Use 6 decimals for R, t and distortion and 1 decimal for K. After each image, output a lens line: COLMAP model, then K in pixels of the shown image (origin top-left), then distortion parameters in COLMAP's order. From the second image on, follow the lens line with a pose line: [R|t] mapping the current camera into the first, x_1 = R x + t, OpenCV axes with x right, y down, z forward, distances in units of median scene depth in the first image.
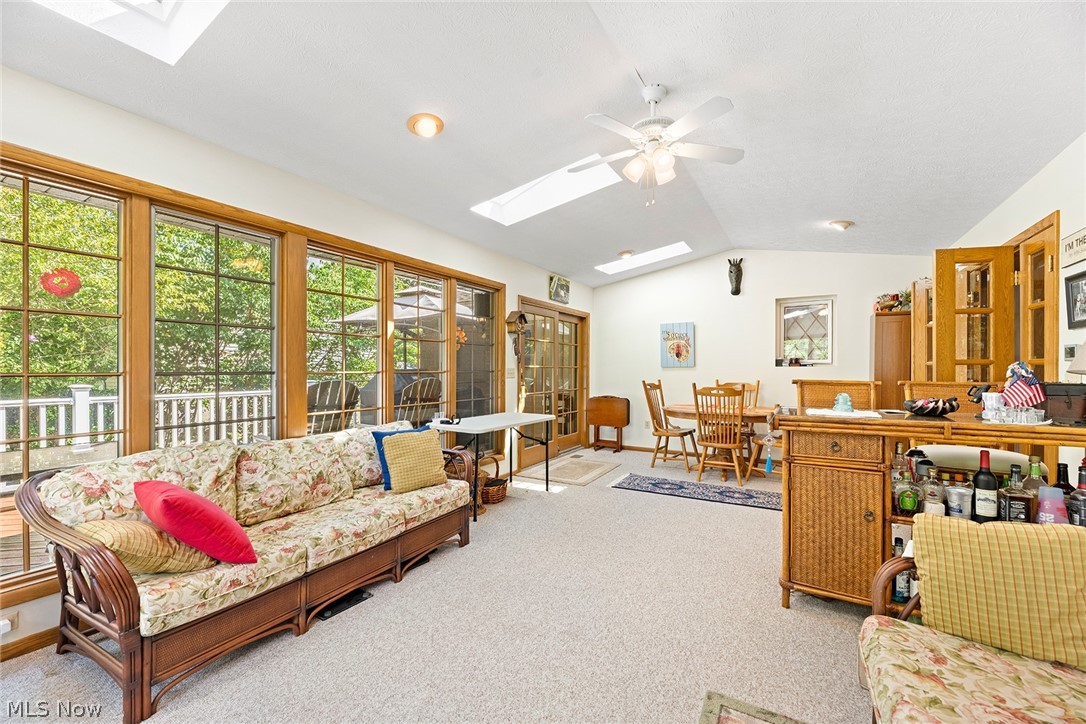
lens RADIAL K [[439.6, 0, 553.7], [0, 439.6, 370.6], [0, 0, 1]] dist [0.002210, 0.000477]
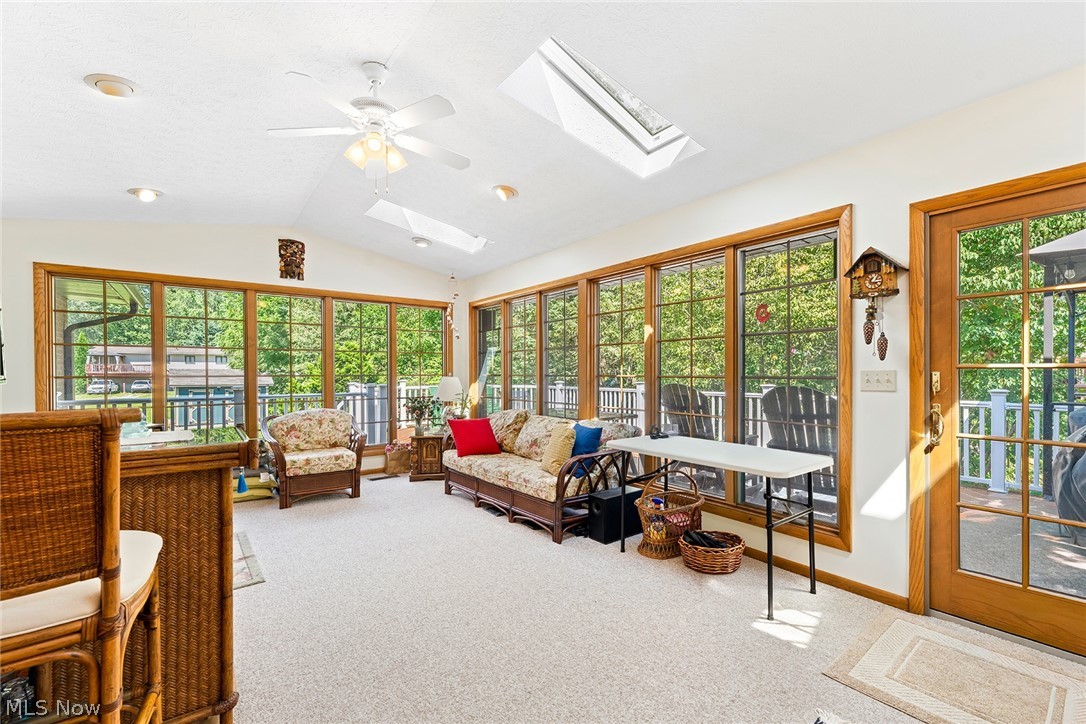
lens RADIAL K [[463.7, 0, 558.3], [0, 463.7, 375.6], [0, 0, 1]] dist [-0.000530, -0.000144]
pose [[-0.375371, 0.004554, -0.926864, 0.570106], [-0.003708, 0.999973, 0.006415, -0.002864], [0.926867, 0.005844, -0.375344, 0.994767]]
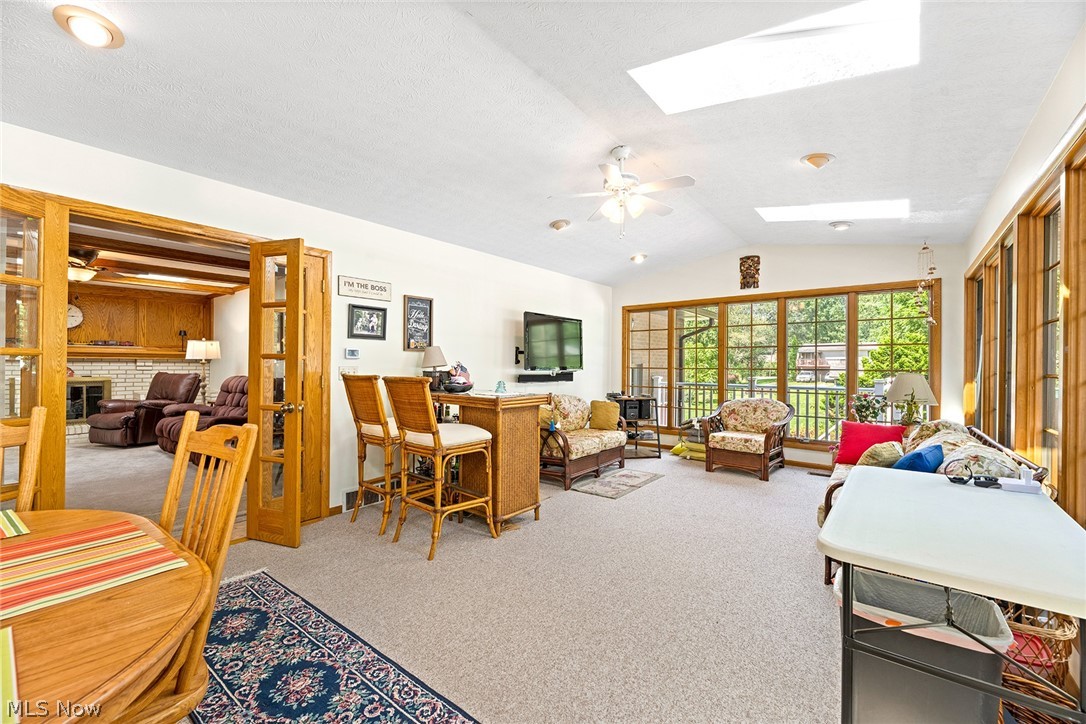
lens RADIAL K [[436.9, 0, 547.3], [0, 436.9, 365.2], [0, 0, 1]] dist [-0.001468, 0.000165]
pose [[-0.988025, -0.009113, 0.154024, 0.137654], [-0.008211, 0.999945, 0.006495, -0.007506], [-0.154075, 0.005153, -0.988046, 1.331065]]
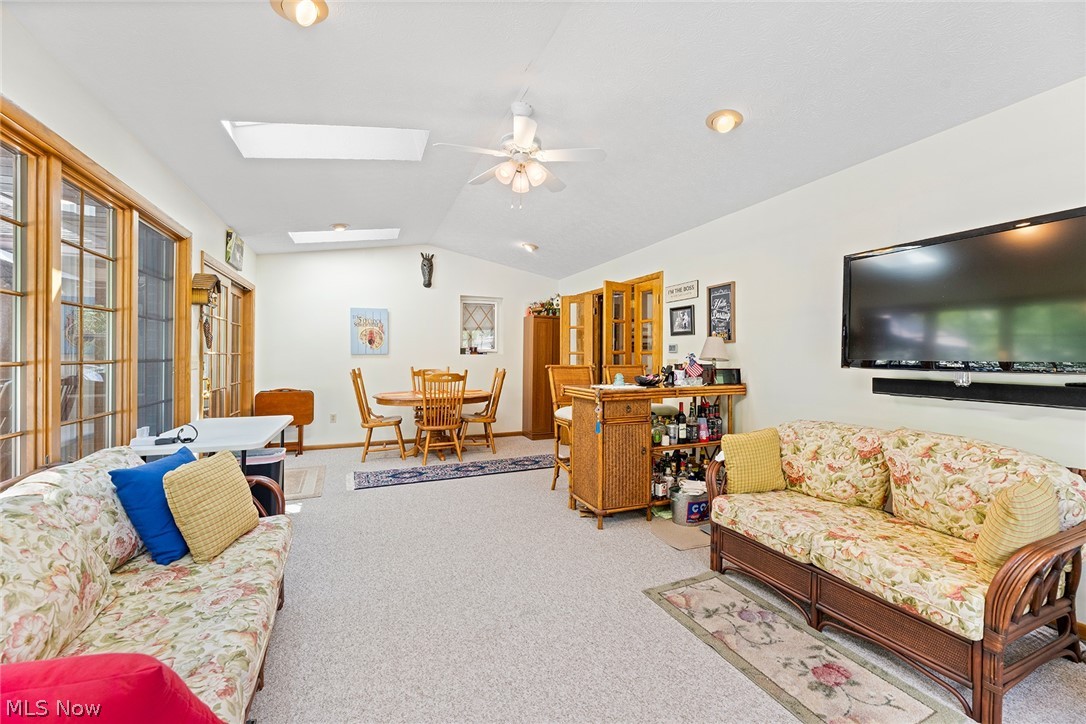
lens RADIAL K [[440.9, 0, 549.4], [0, 440.9, 359.0], [0, 0, 1]] dist [0.000431, 0.000327]
pose [[0.598539, -0.004637, 0.801080, -0.361018], [0.001969, 0.999989, 0.004317, -0.001996], [-0.801091, -0.001007, 0.598541, 0.159403]]
